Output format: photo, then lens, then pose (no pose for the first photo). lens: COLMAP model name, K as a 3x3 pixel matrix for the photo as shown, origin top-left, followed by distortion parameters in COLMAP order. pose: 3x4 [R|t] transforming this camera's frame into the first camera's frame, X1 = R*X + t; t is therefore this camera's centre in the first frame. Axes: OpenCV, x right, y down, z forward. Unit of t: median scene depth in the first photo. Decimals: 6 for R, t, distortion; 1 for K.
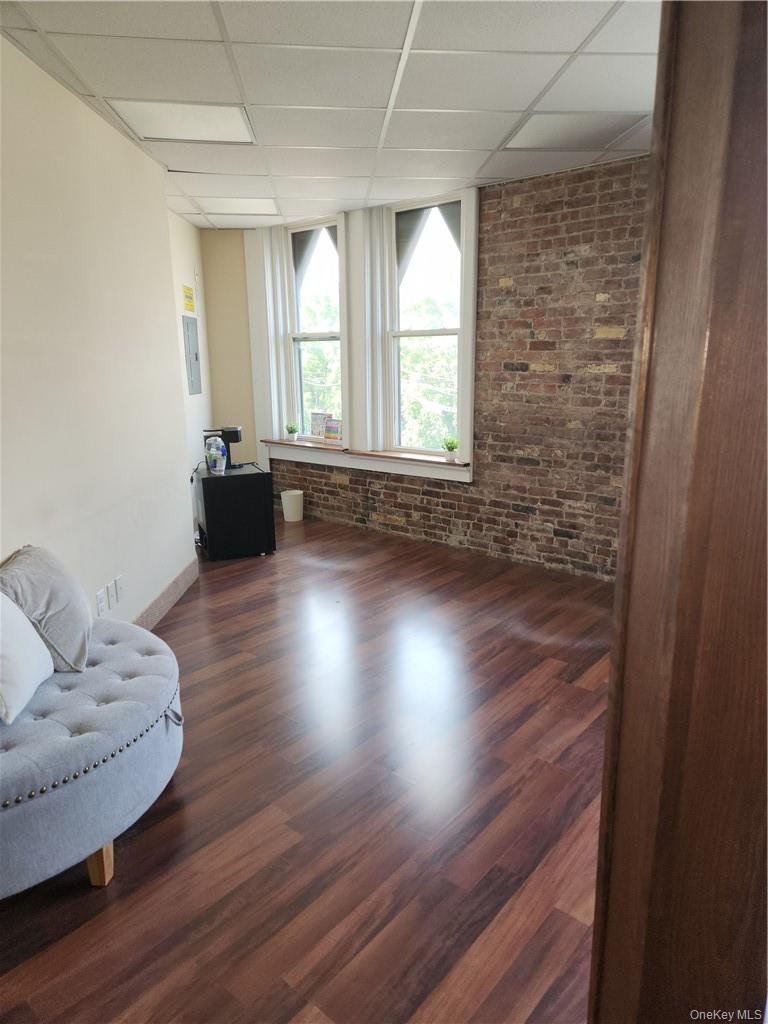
lens RADIAL K [[682.4, 0, 365.4], [0, 682.4, 571.6], [0, 0, 1]] dist [0.040774, -0.039477]
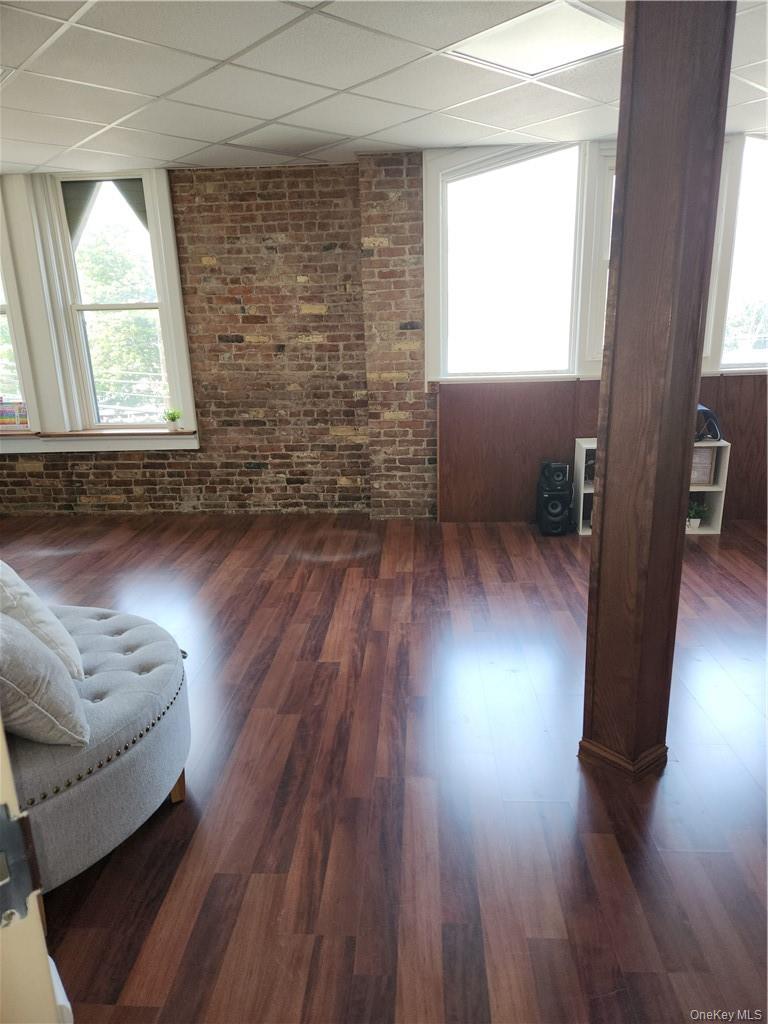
lens RADIAL K [[682.4, 0, 389.9], [0, 682.4, 598.8], [0, 0, 1]] dist [0.040774, -0.039477]
pose [[0.777949, -0.237220, 0.581826, -0.337110], [0.202620, 0.971238, 0.125071, 0.029536], [-0.594761, 0.020591, 0.803639, -0.058283]]
